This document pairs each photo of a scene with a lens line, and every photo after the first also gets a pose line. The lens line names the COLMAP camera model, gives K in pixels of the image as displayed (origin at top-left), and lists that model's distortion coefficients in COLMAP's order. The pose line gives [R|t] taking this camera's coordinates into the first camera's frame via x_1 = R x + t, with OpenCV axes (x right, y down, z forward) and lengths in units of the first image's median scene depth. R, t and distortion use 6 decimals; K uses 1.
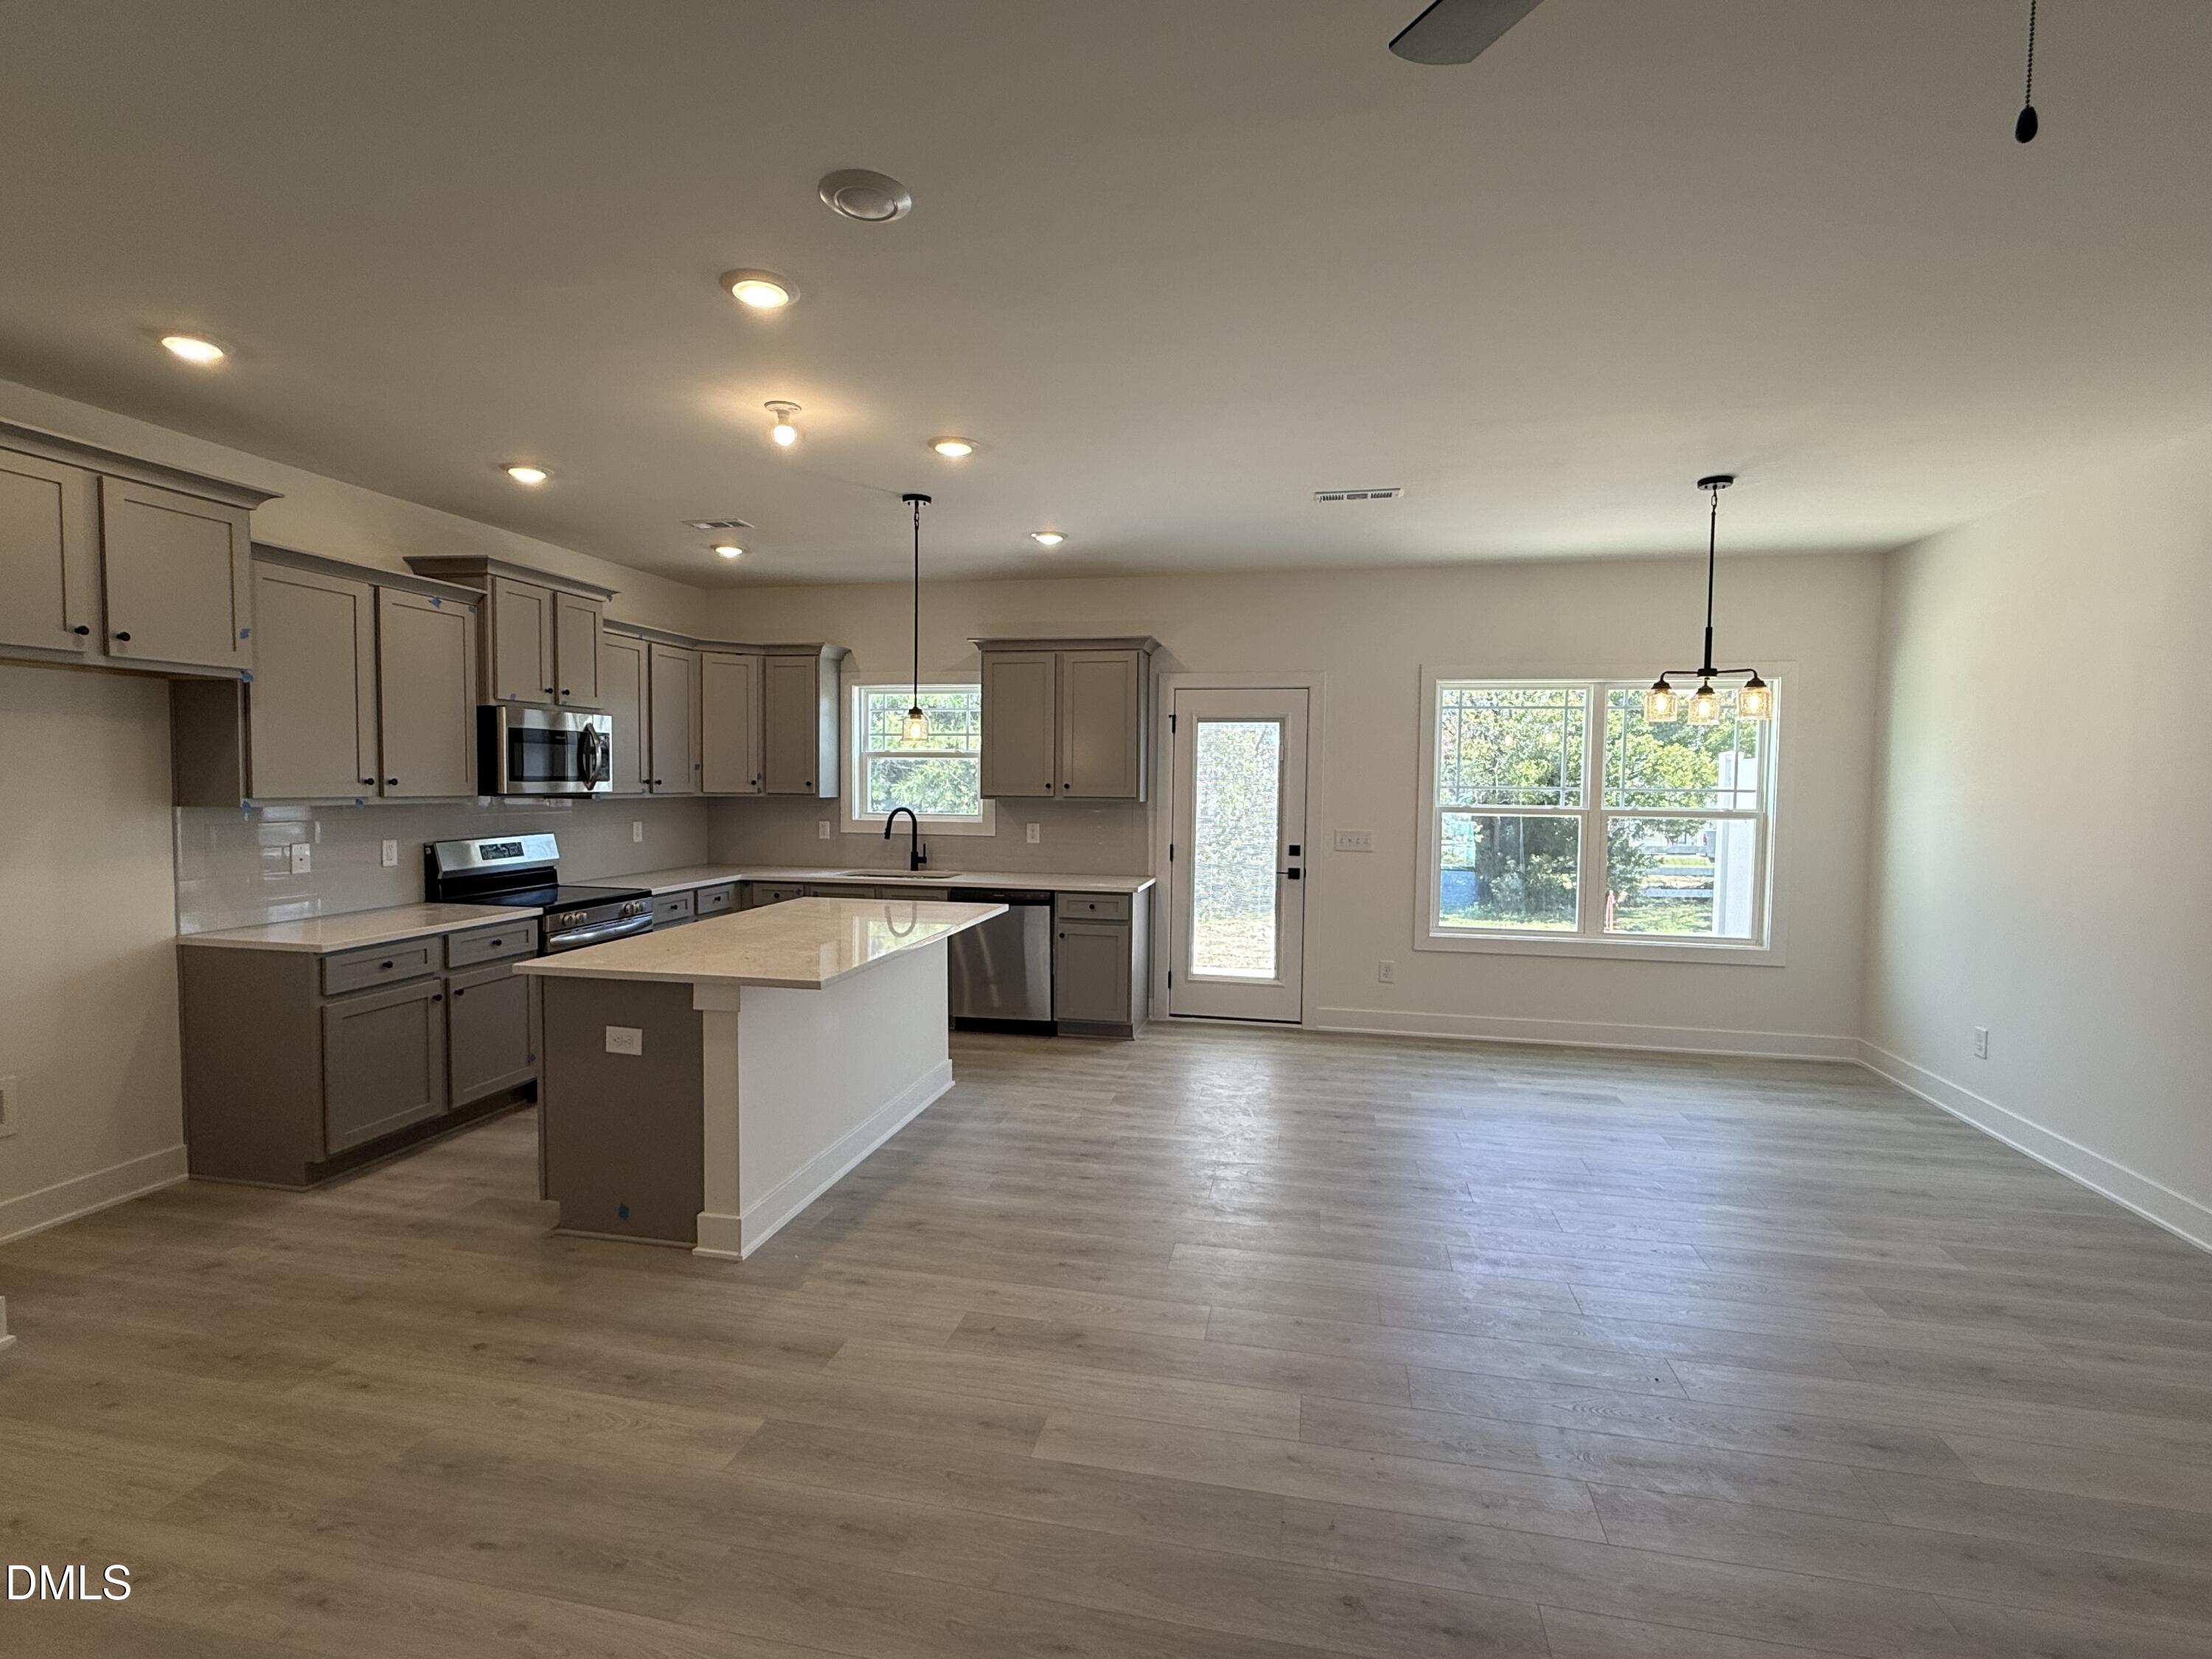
lens RADIAL K [[1039.9, 0, 1107.6], [0, 1039.9, 824.9], [0, 0, 1]] dist [0.000638, 0.000650]
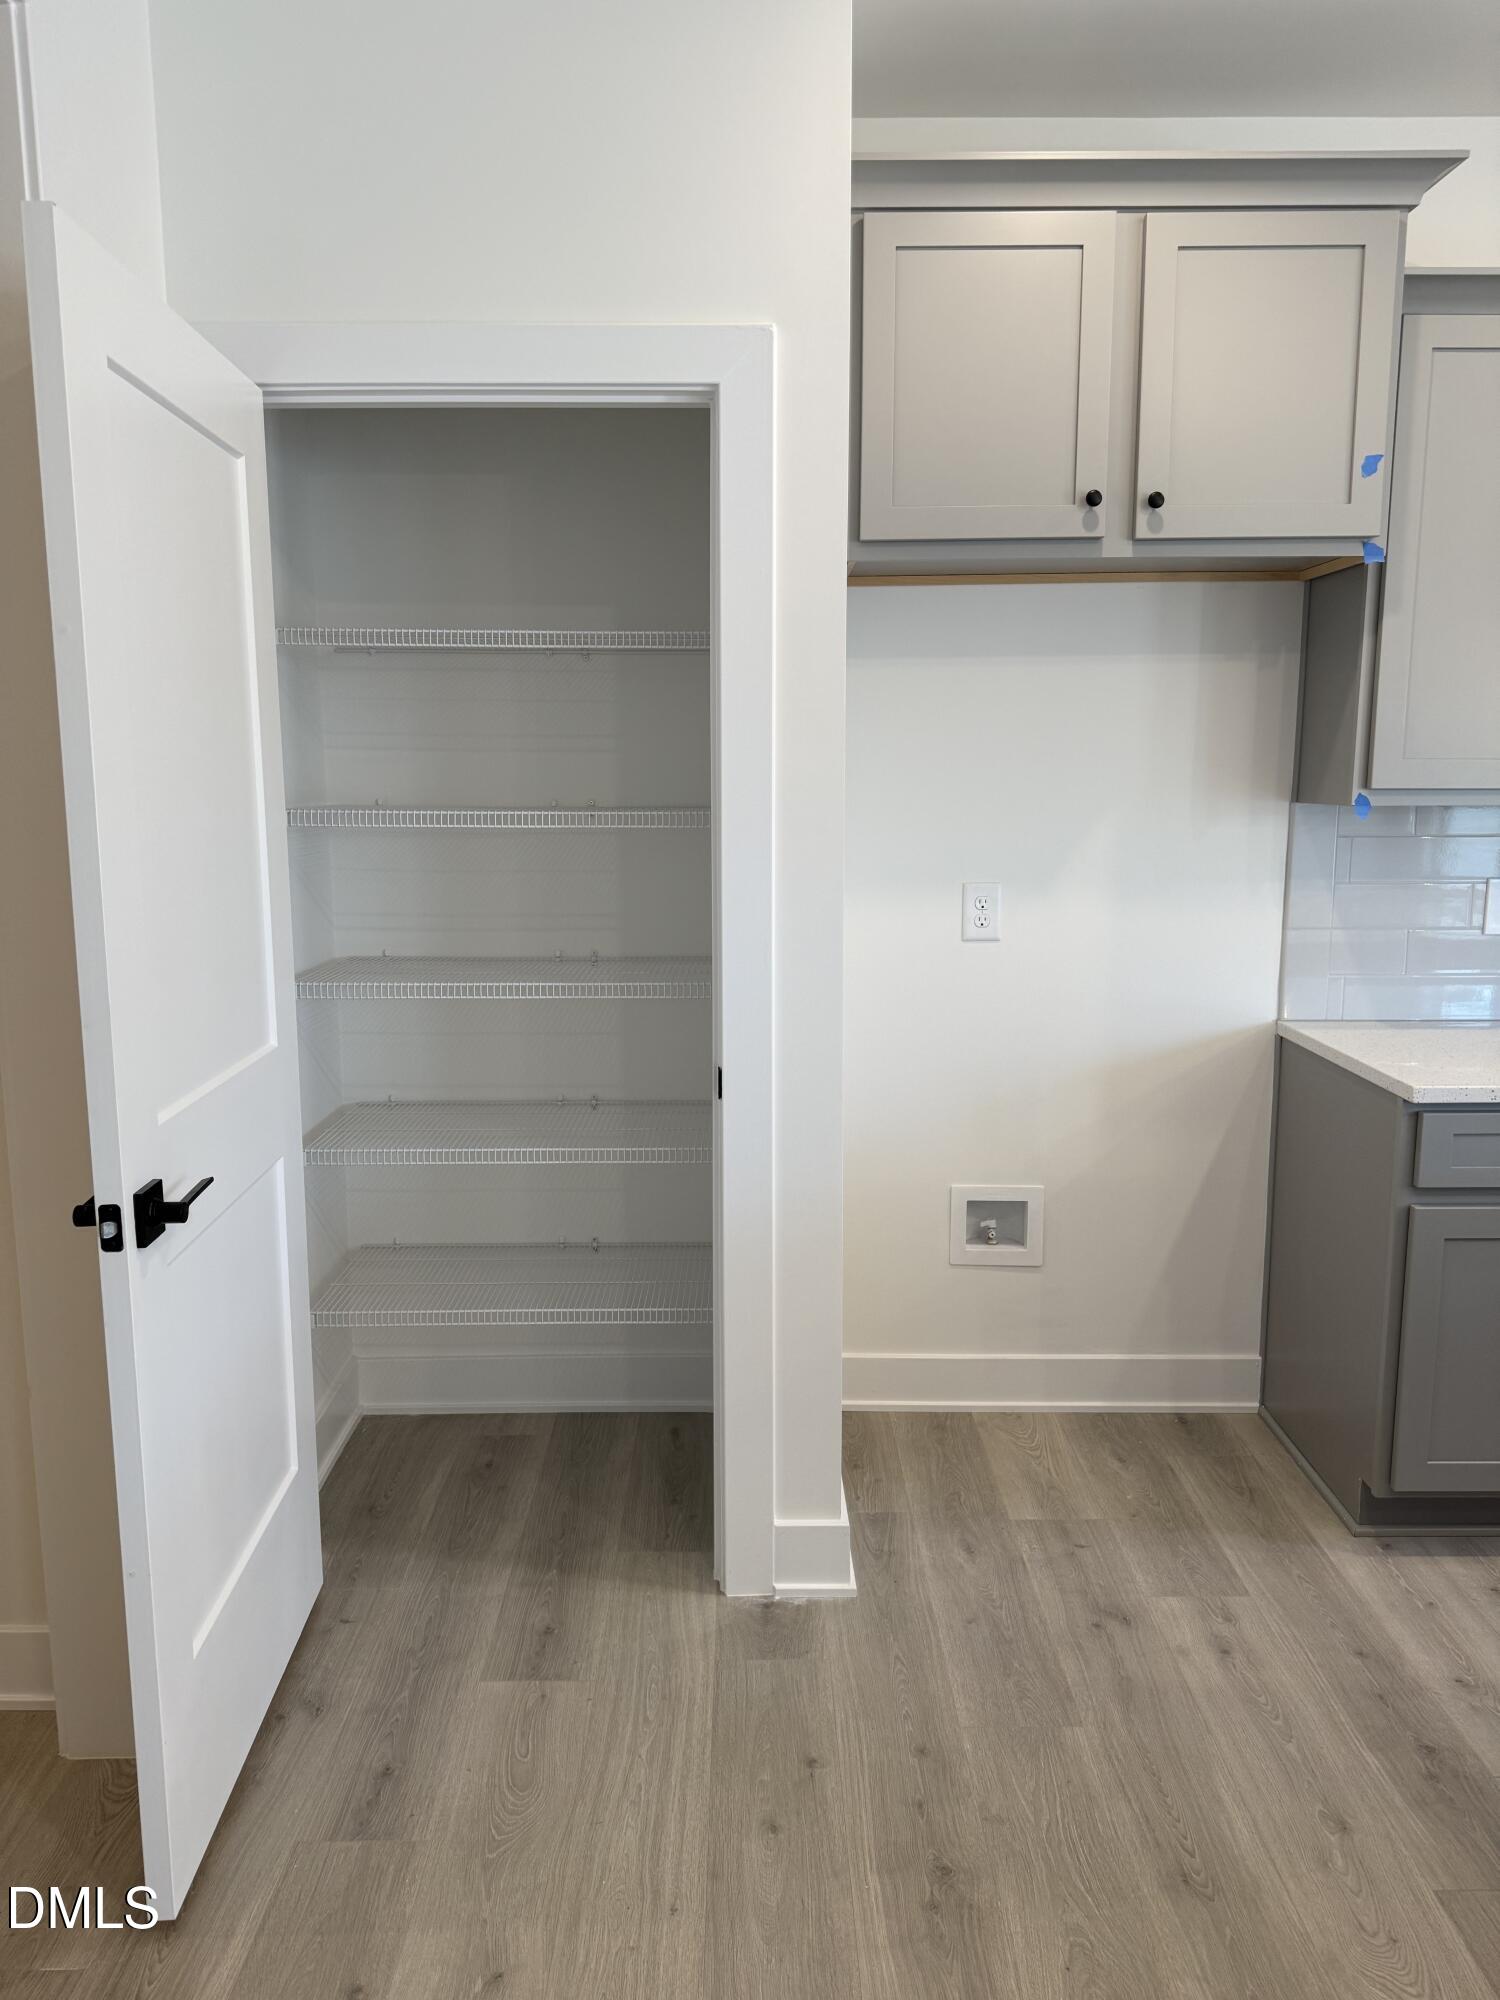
lens RADIAL K [[1455.5, 0, 752.1], [0, 1455.5, 980.6], [0, 0, 1]] dist [0.042496, -0.013003]
pose [[0.211612, 0.136701, -0.967746, -0.121378], [-0.045785, 0.990470, 0.129899, -0.009100], [0.976281, 0.016820, 0.215854, 0.436048]]
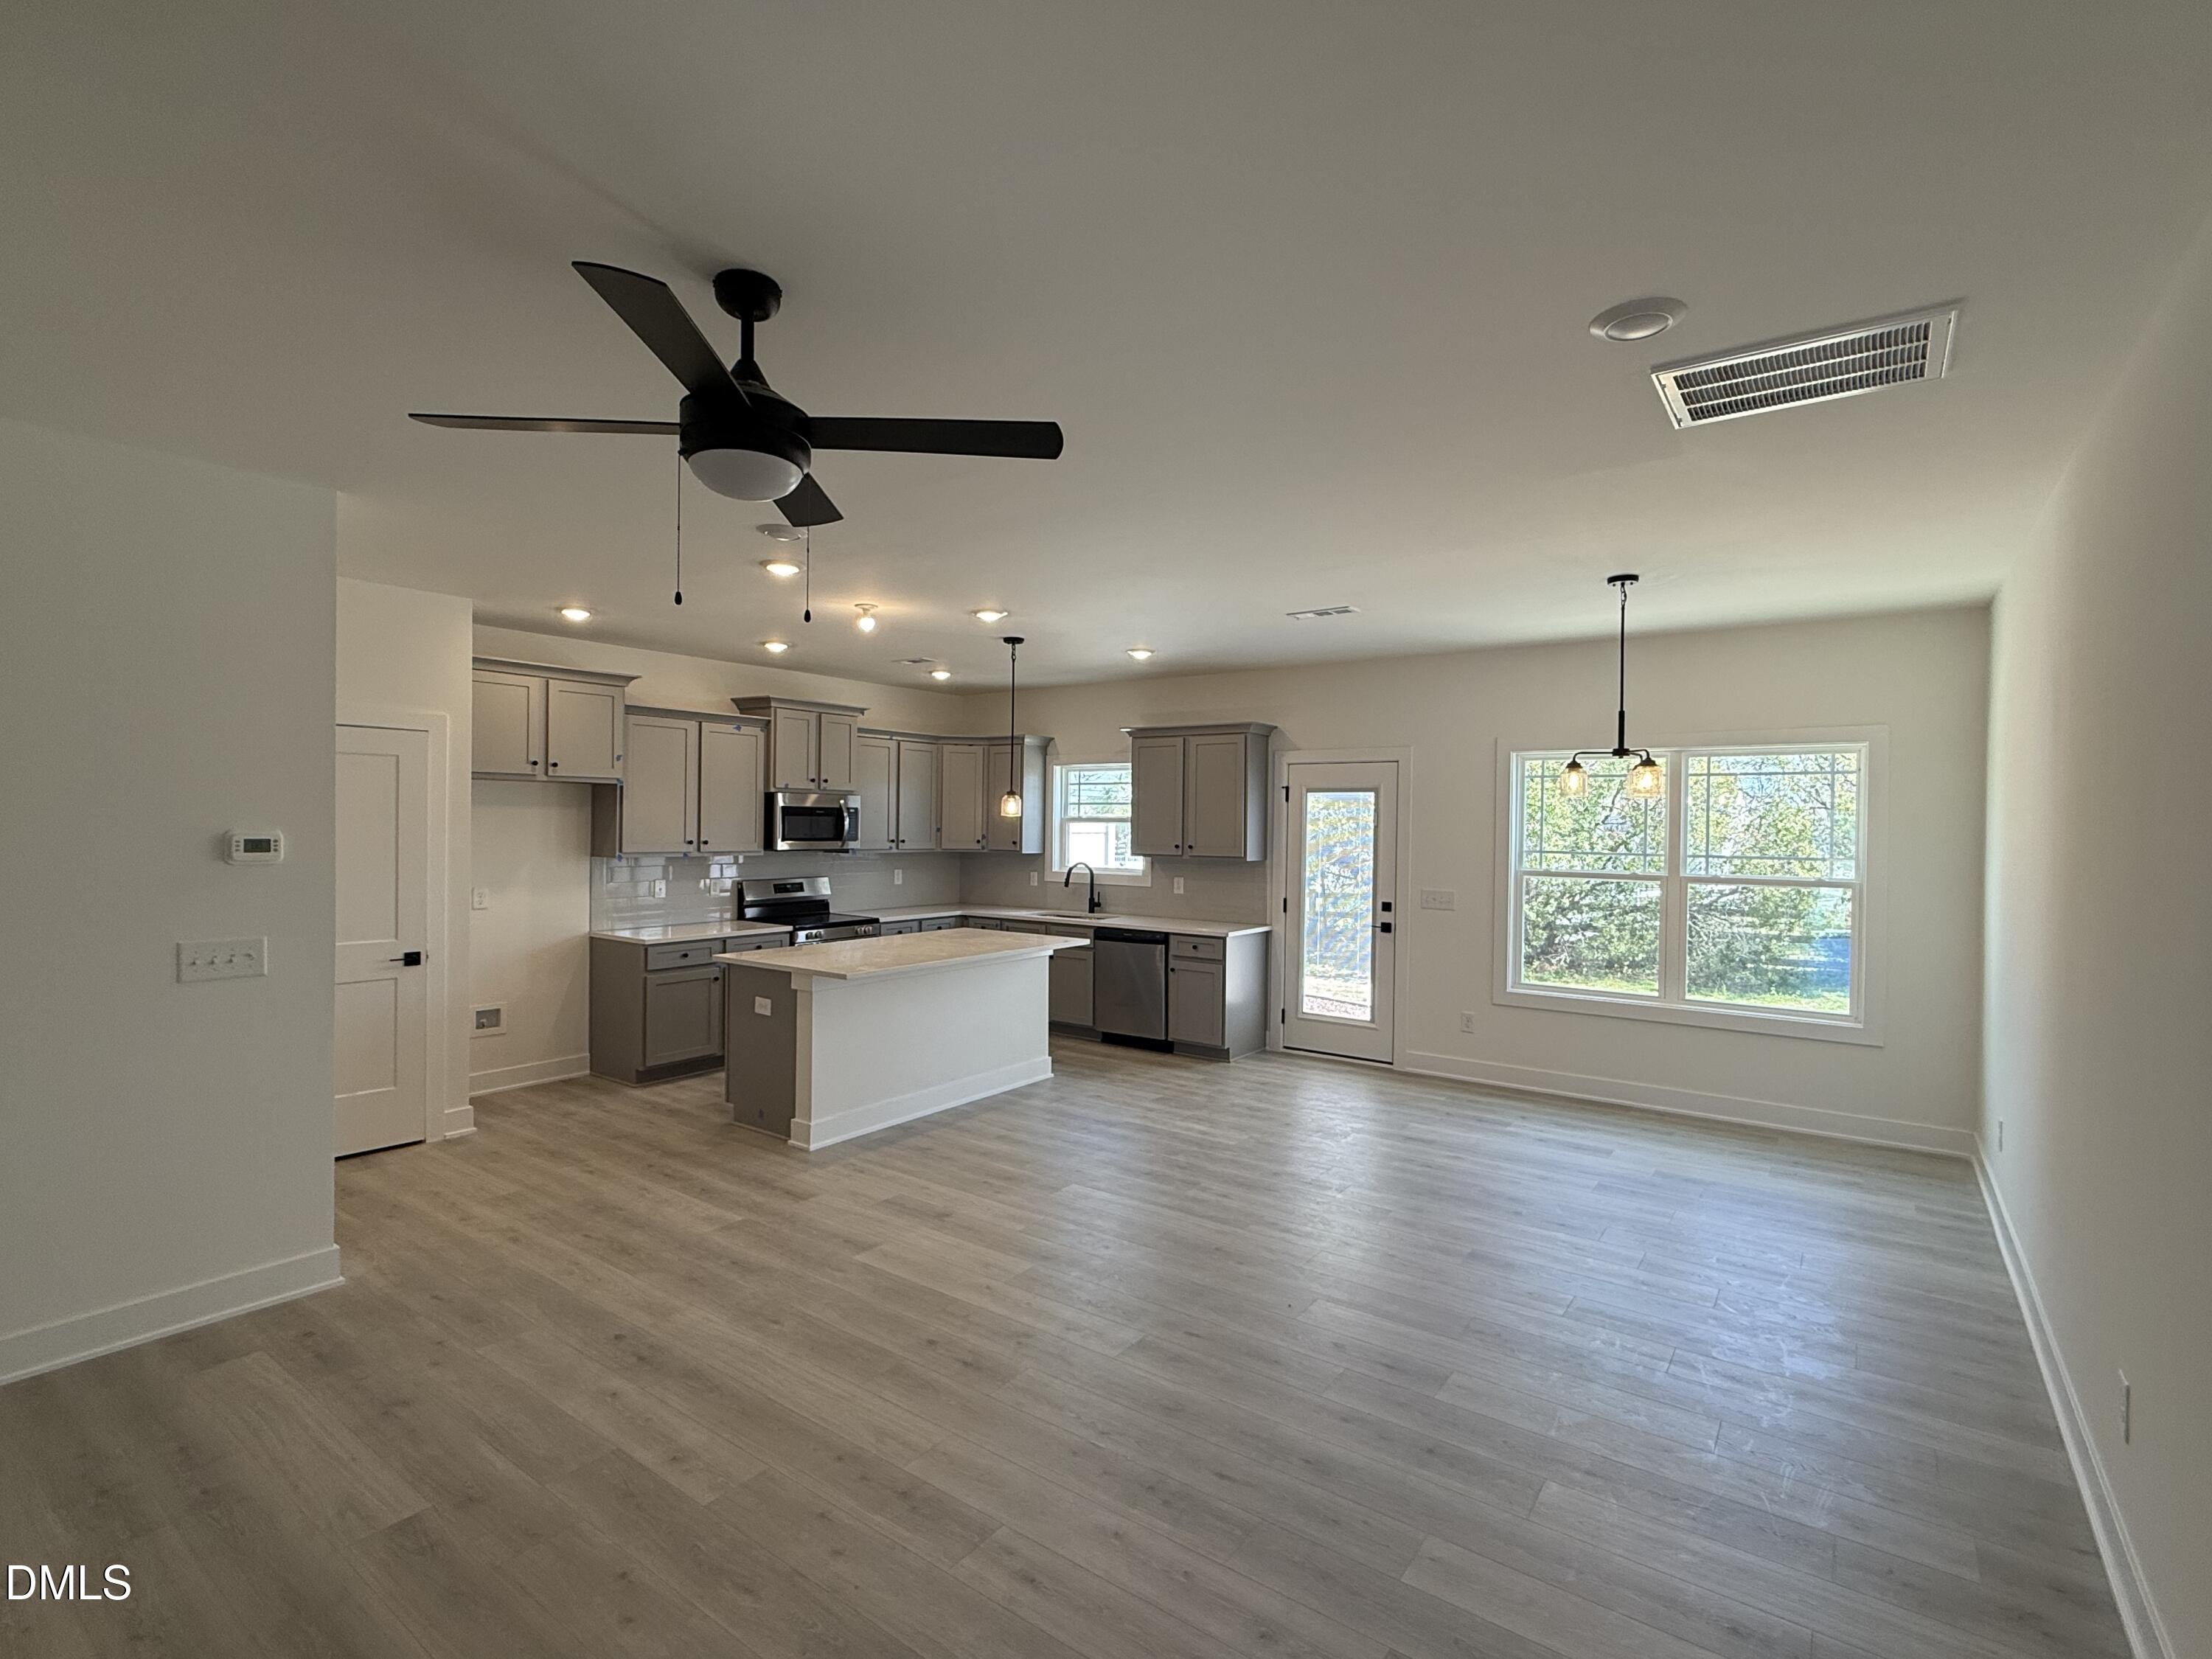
lens RADIAL K [[1039.9, 0, 1106.1], [0, 1039.9, 828.0], [0, 0, 1]] dist [0.000638, 0.000650]
pose [[0.912870, 0.002610, -0.408241, 0.496300], [-0.021278, 0.998925, -0.041194, -0.010082], [0.407695, 0.046291, 0.911944, -0.195777]]
